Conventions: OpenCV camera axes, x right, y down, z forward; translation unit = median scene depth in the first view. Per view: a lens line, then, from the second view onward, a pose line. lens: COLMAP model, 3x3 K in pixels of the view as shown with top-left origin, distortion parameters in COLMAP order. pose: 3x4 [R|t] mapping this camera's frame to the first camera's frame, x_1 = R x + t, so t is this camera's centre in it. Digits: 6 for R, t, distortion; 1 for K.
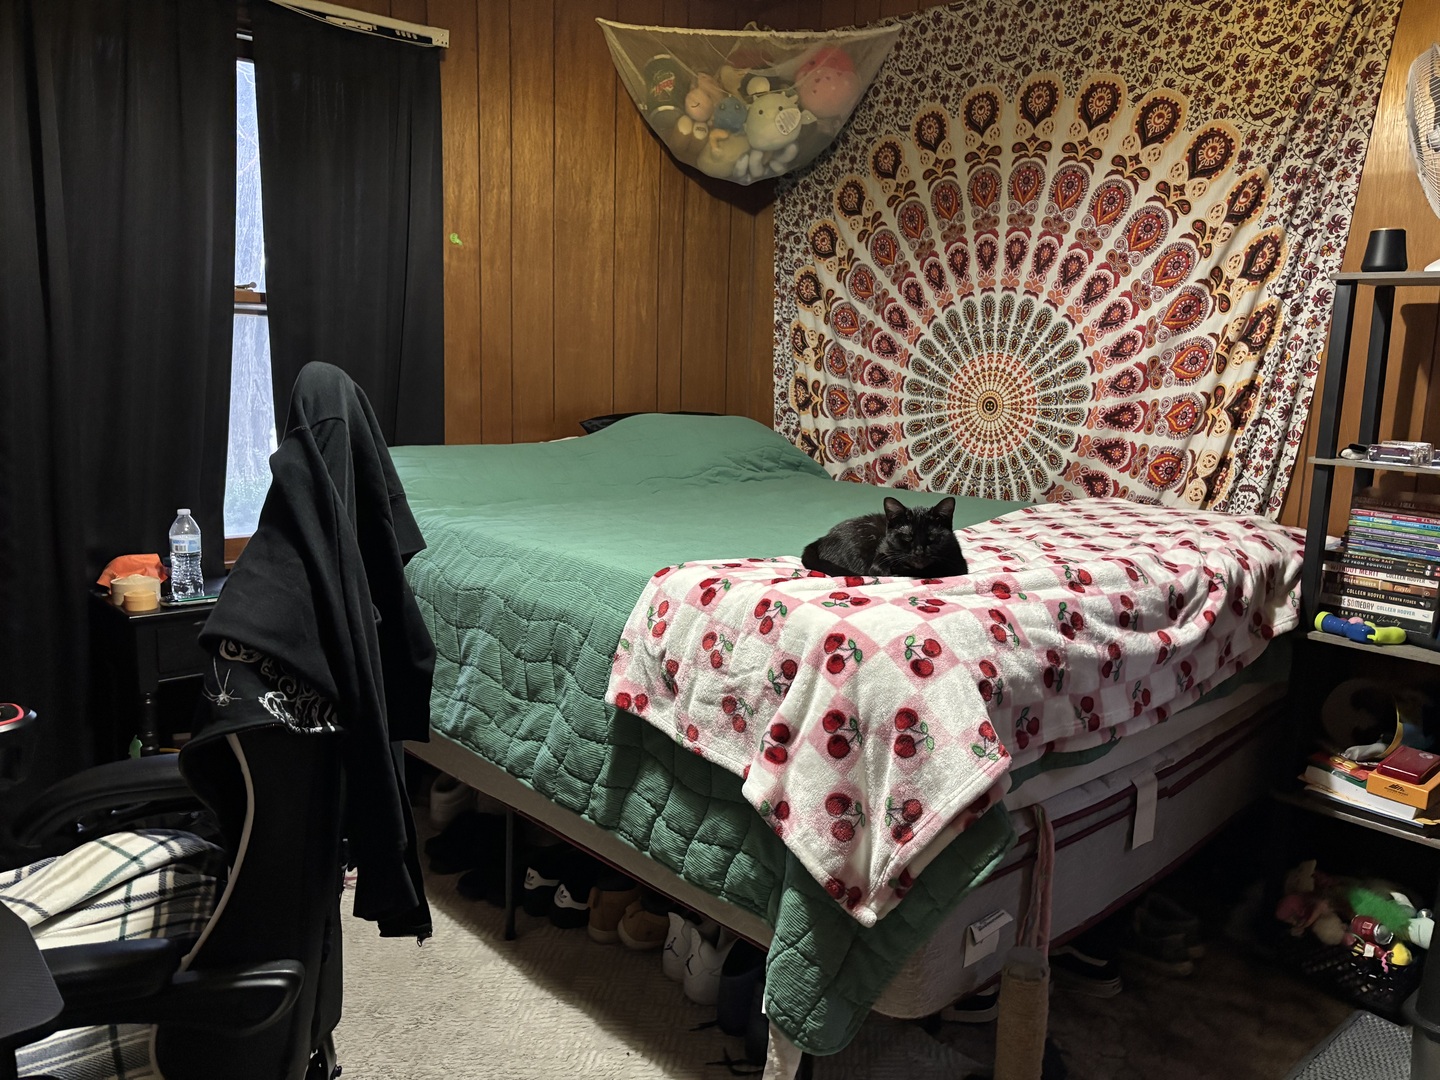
lens RADIAL K [[1097.1, 0, 719.6], [0, 1097.1, 542.2], [0, 0, 1]] dist [0.006283, 0.002767]
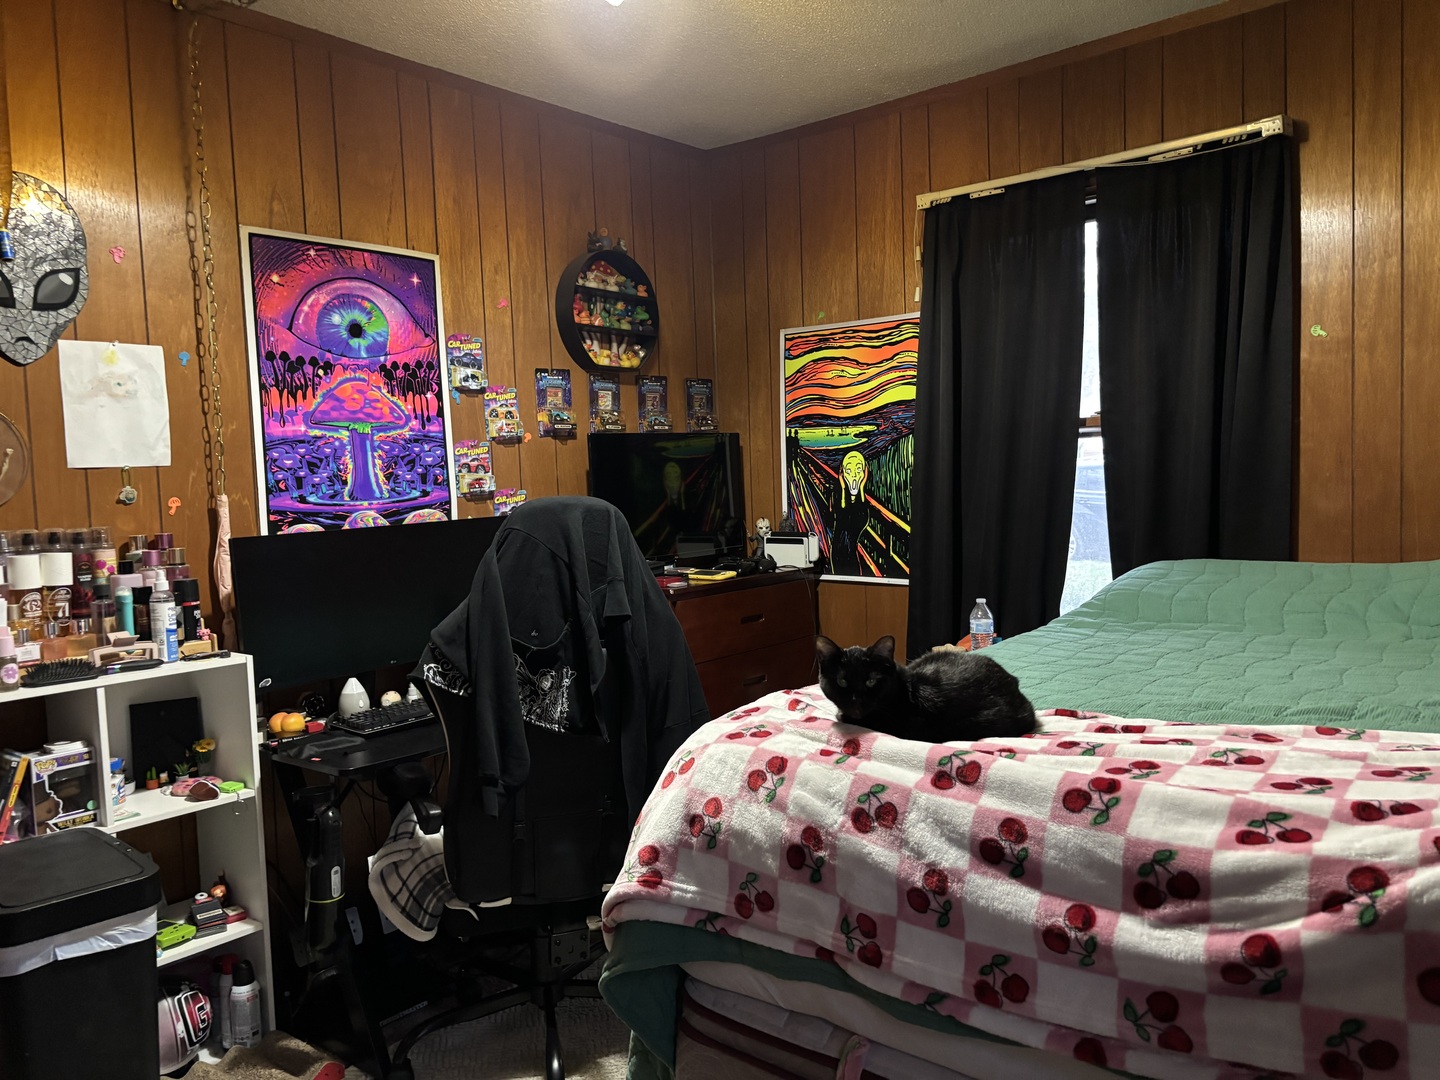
lens RADIAL K [[1097.1, 0, 719.8], [0, 1097.1, 540.3], [0, 0, 1]] dist [0.006283, 0.002767]
pose [[0.154919, 0.029263, -0.987494, 0.662066], [-0.121382, 0.992552, 0.010370, -0.068741], [0.980442, 0.118258, 0.157317, 0.474815]]
